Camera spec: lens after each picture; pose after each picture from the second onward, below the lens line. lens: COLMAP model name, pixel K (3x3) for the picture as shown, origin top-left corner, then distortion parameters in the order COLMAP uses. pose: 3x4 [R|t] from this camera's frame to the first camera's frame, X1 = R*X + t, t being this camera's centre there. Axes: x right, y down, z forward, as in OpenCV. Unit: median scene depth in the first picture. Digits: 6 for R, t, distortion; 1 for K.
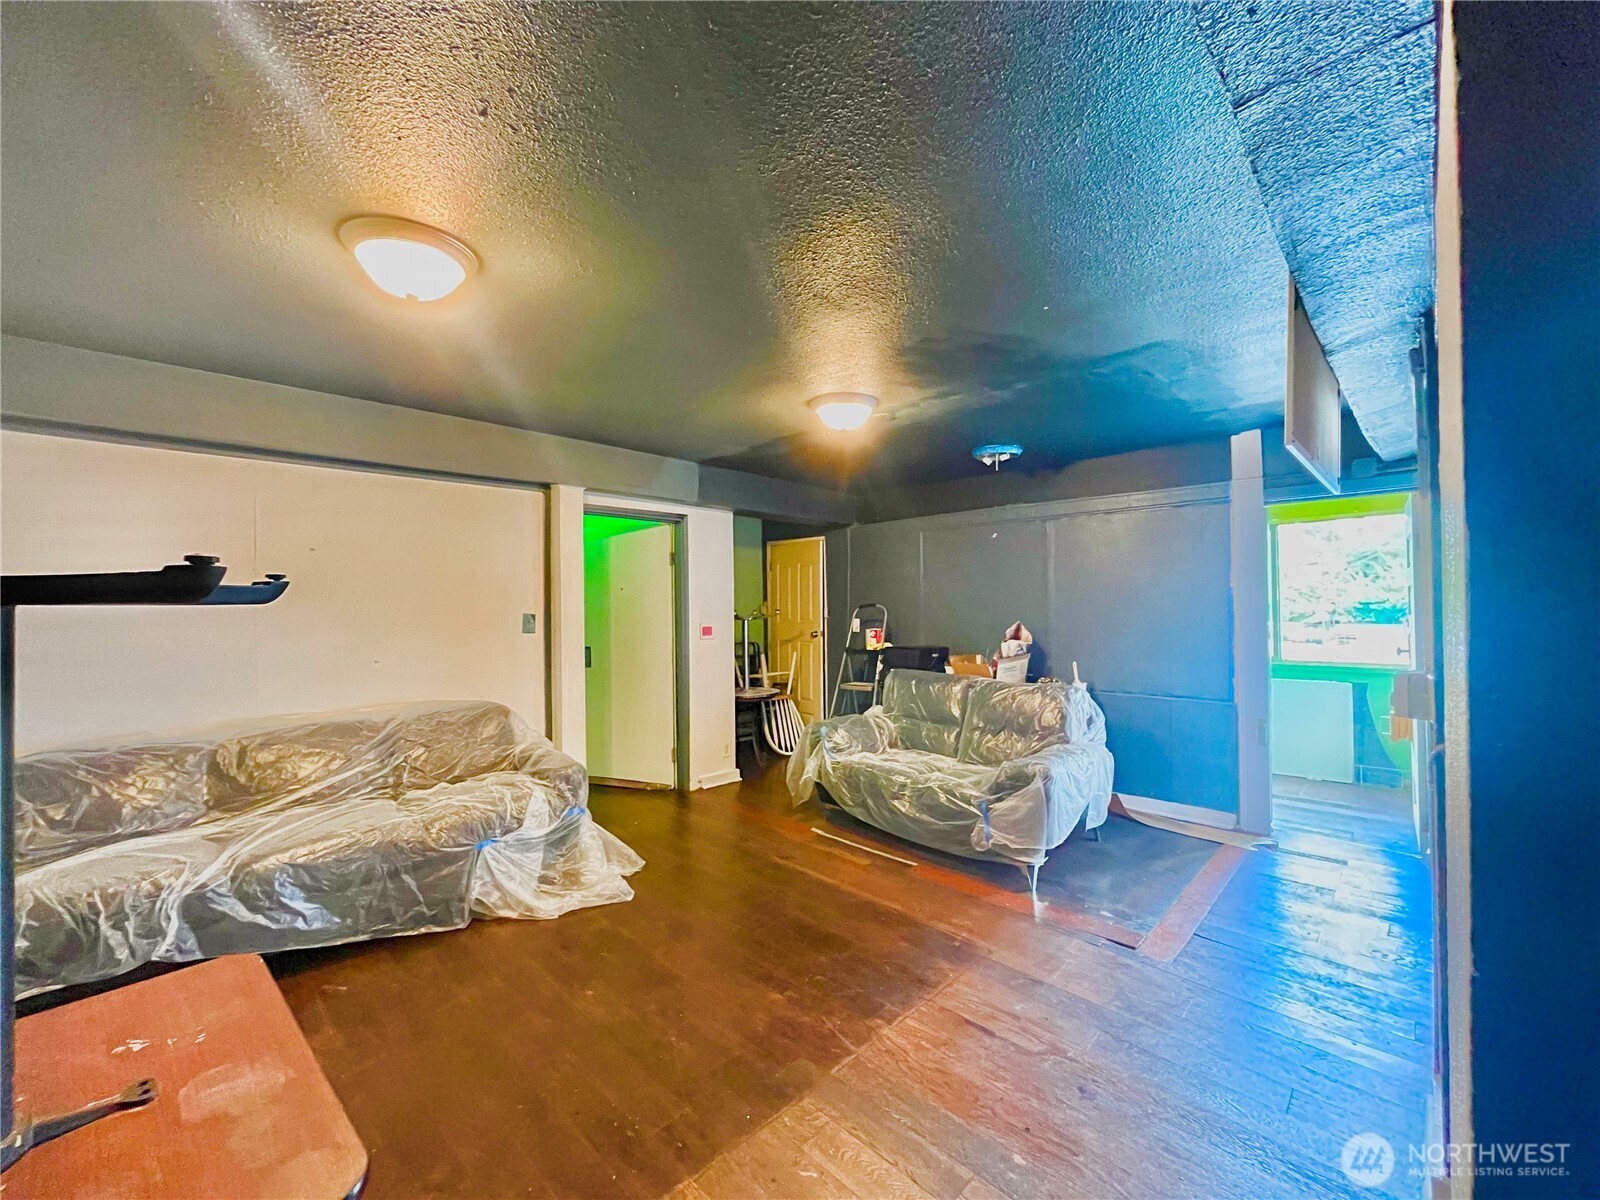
lens RADIAL K [[645.8, 0, 801.6], [0, 645.8, 596.5], [0, 0, 1]] dist [-0.000941, -0.000668]
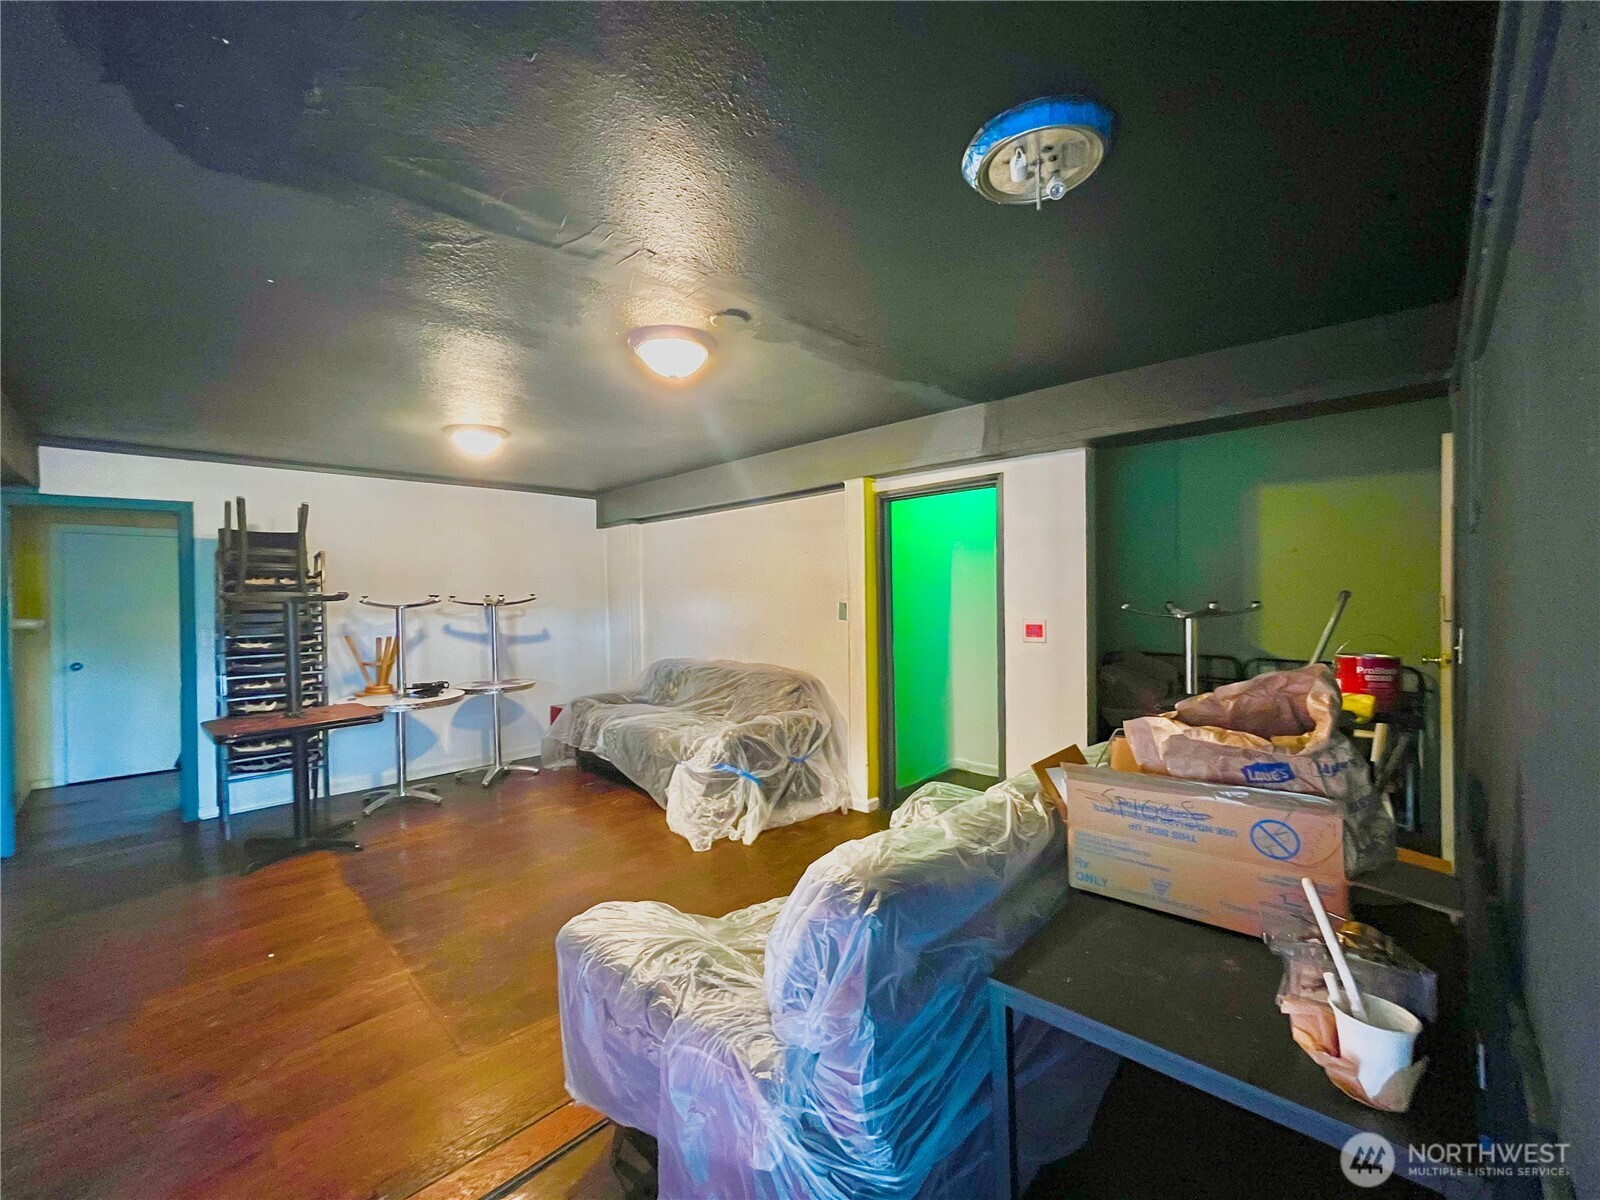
lens RADIAL K [[645.8, 0, 809.6], [0, 645.8, 598.1], [0, 0, 1]] dist [-0.000941, -0.000668]
pose [[0.008761, 0.012926, -0.999878, 0.764885], [0.023817, 0.999630, 0.013131, 0.004163], [0.999678, -0.023929, 0.008450, 1.036771]]
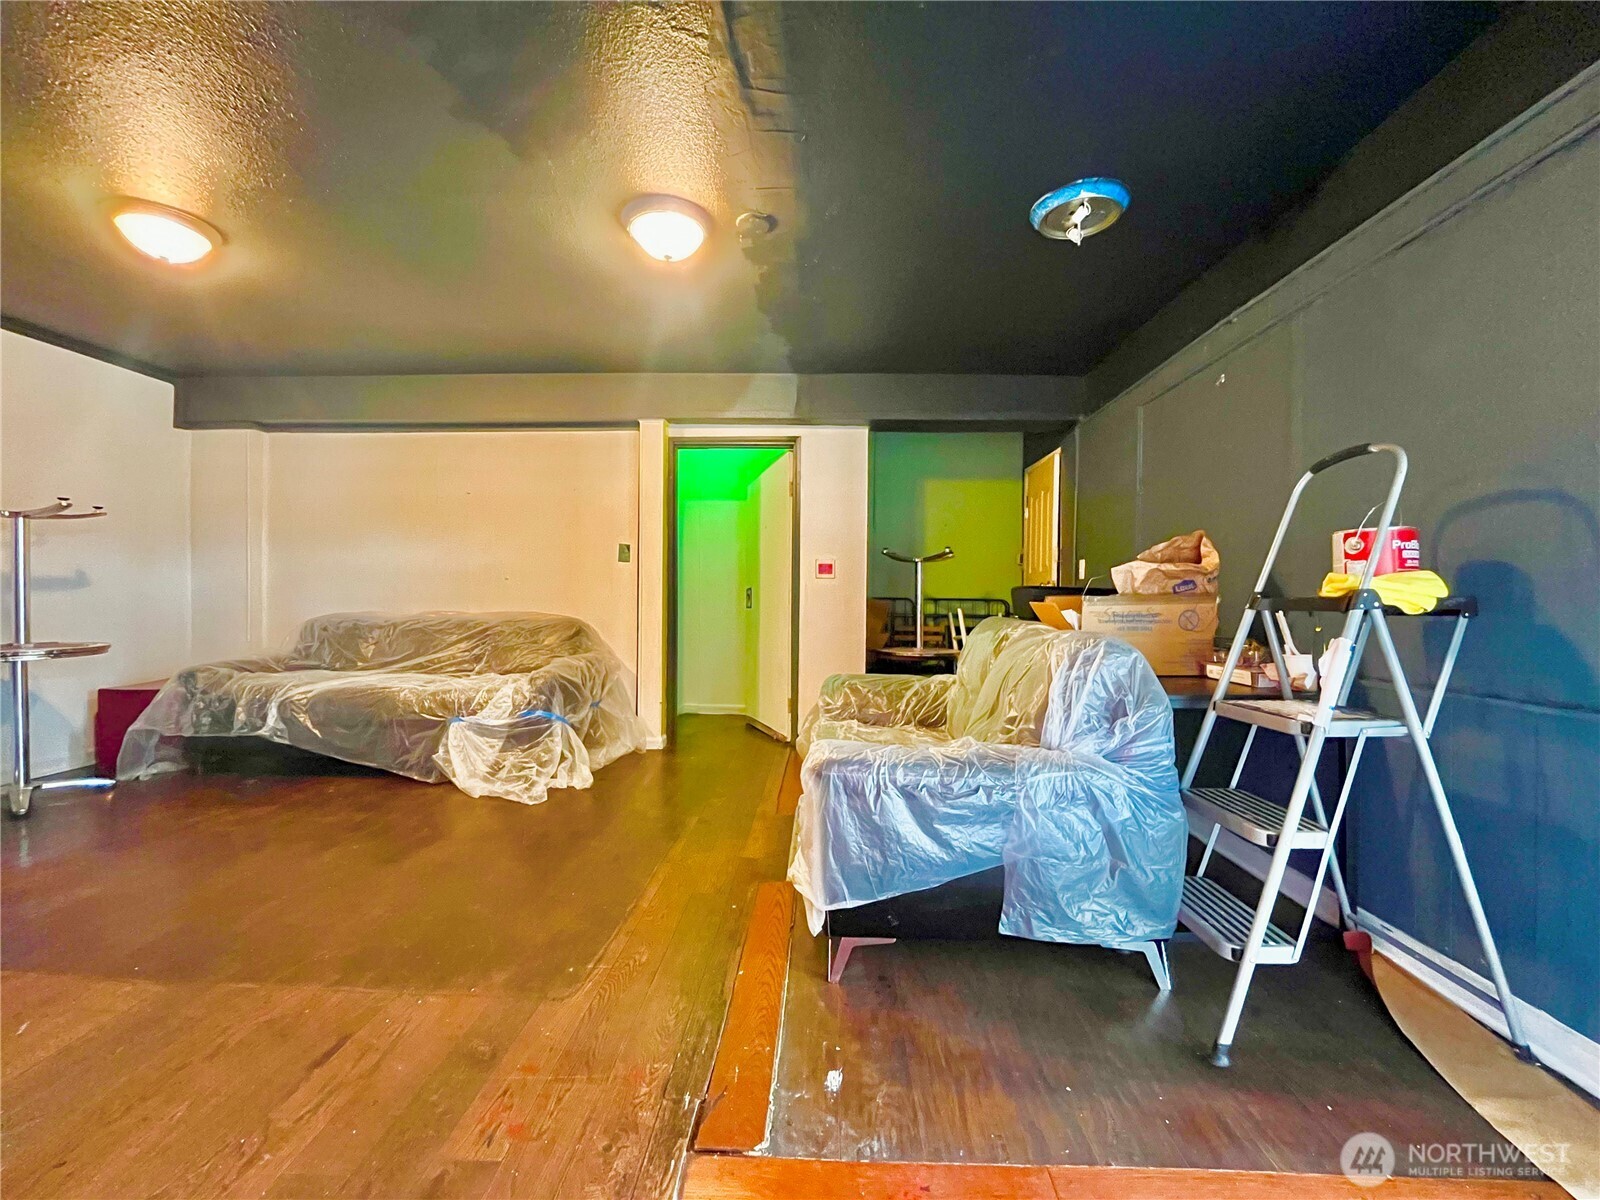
lens RADIAL K [[645.8, 0, 800.2], [0, 645.8, 600.4], [0, 0, 1]] dist [-0.000941, -0.000668]
pose [[0.666755, 0.017729, -0.745066, 0.655942], [-0.006751, 0.999820, 0.017749, 0.111251], [0.745246, -0.006804, 0.666755, 0.552097]]
